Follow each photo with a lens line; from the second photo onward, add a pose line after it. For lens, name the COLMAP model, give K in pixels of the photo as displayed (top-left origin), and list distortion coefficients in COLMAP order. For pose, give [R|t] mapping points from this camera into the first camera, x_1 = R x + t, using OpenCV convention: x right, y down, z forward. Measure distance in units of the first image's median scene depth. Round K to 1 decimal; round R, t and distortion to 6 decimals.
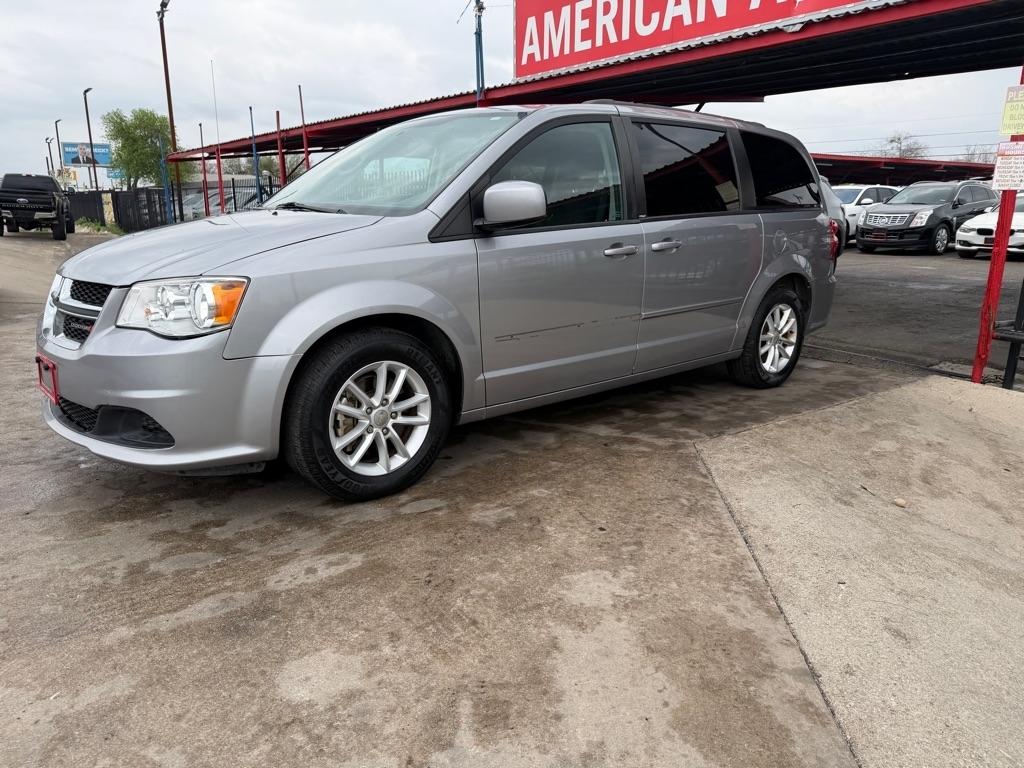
lens RADIAL K [[723.5, 0, 517.3], [0, 723.5, 384.4], [0, 0, 1]] dist [0.029048, -0.040178]
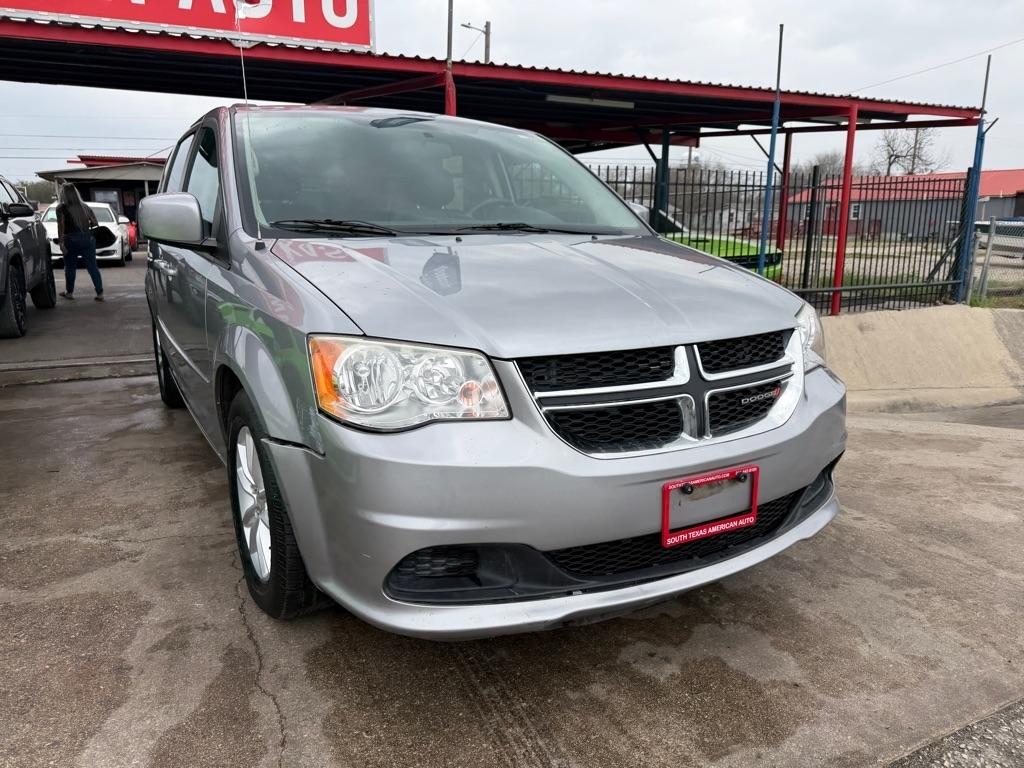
lens RADIAL K [[723.5, 0, 507.5], [0, 723.5, 388.6], [0, 0, 1]] dist [0.029048, -0.040178]
pose [[0.203650, -0.223832, 0.953114, -1.108696], [0.227802, 0.957629, 0.176218, -0.226113], [-0.952173, 0.181235, 0.246011, 0.877474]]
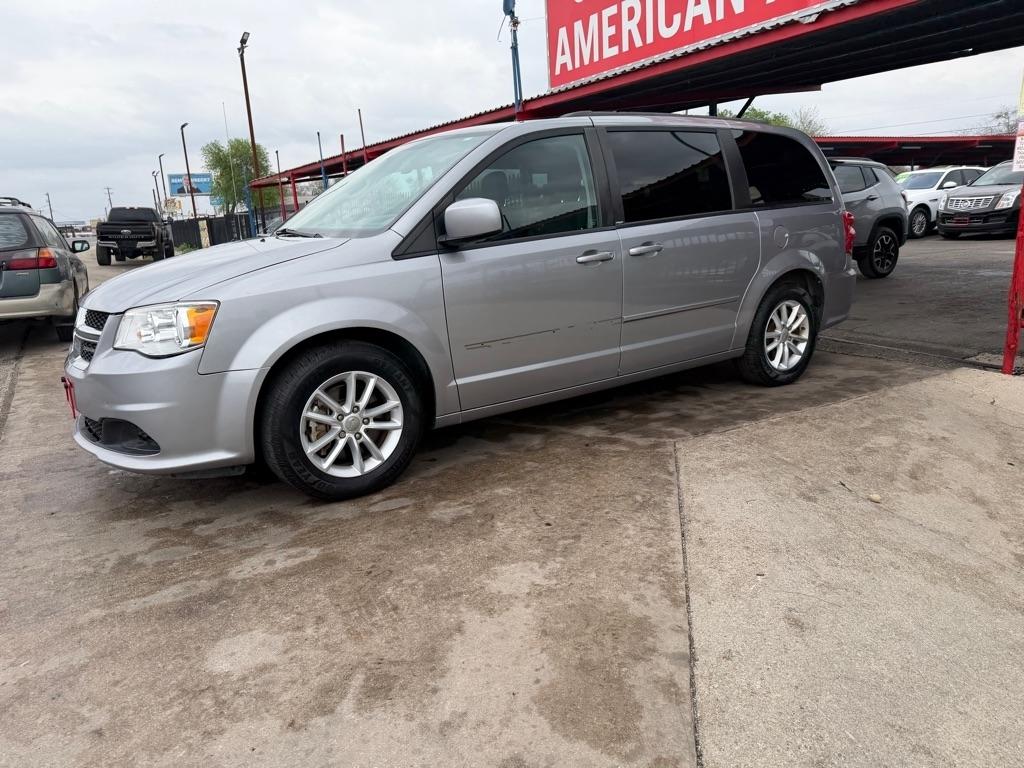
lens RADIAL K [[723.5, 0, 516.0], [0, 723.5, 385.2], [0, 0, 1]] dist [0.029048, -0.040178]
pose [[0.992111, -0.028235, -0.122141, 0.165824], [0.027527, 0.999593, -0.007479, 0.003036], [0.122303, 0.004058, 0.992485, -0.041771]]
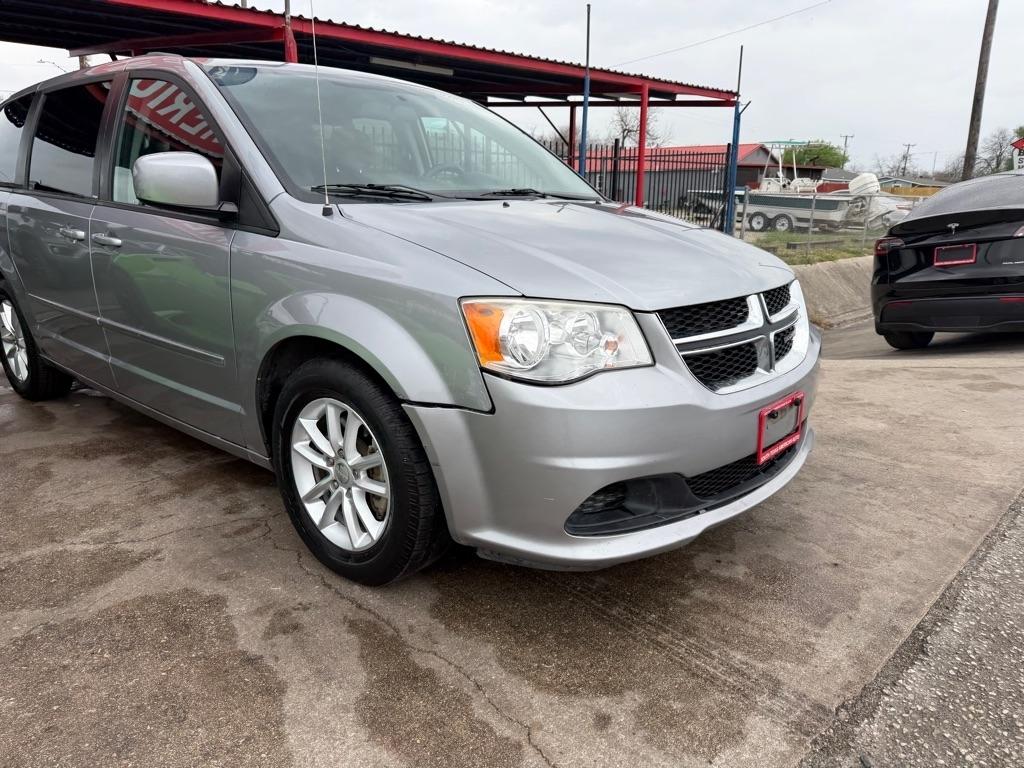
lens RADIAL K [[723.5, 0, 506.6], [0, 723.5, 384.0], [0, 0, 1]] dist [0.029048, -0.040178]
pose [[-0.120879, -0.262529, 0.957323, -1.166708], [0.222801, 0.932614, 0.283886, -0.289847], [-0.967341, 0.247609, -0.054241, 1.151332]]
